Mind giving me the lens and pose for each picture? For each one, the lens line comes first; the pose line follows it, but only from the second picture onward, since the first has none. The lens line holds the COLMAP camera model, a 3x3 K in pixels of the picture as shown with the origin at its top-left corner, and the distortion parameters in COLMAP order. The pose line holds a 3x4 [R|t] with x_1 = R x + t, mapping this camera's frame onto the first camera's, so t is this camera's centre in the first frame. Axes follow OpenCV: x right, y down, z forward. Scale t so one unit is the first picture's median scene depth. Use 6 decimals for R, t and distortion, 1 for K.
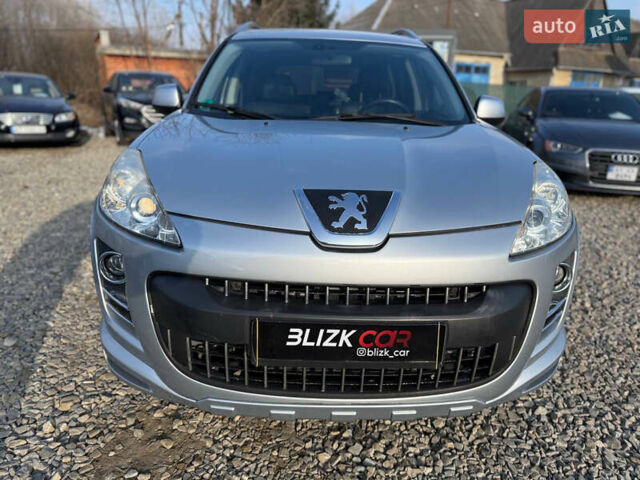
lens RADIAL K [[450.8, 0, 322.4], [0, 450.8, 259.7], [0, 0, 1]] dist [0.054713, -0.056926]
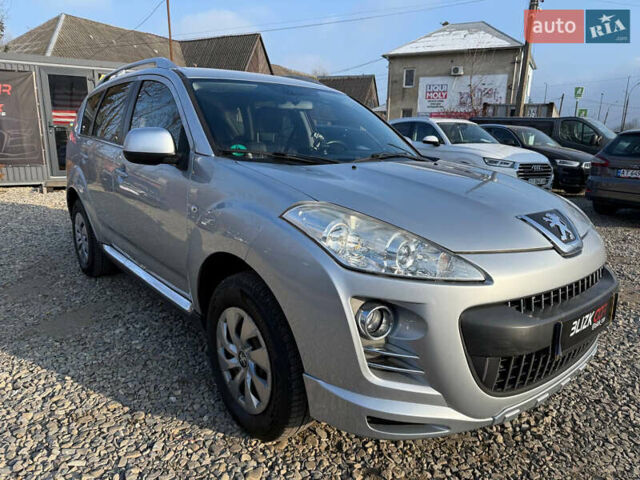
lens RADIAL K [[450.8, 0, 322.4], [0, 450.8, 259.7], [0, 0, 1]] dist [0.054713, -0.056926]
pose [[0.777792, -0.180108, 0.602164, -1.268348], [0.217803, 0.975935, 0.010575, -0.173415], [-0.589578, 0.122928, 0.798302, 0.344945]]
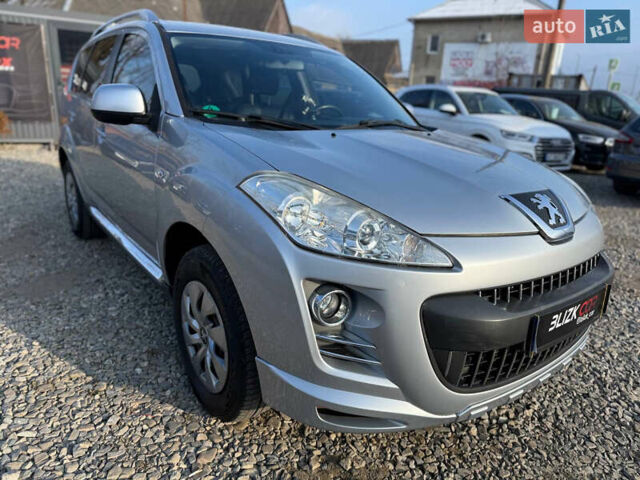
lens RADIAL K [[450.4, 0, 319.4], [0, 450.4, 256.4], [0, 0, 1]] dist [0.053673, -0.055353]
pose [[0.806314, -0.182431, 0.562651, -1.099508], [0.177547, 0.982031, 0.063971, -0.165284], [-0.564211, 0.048316, 0.824216, 0.346590]]
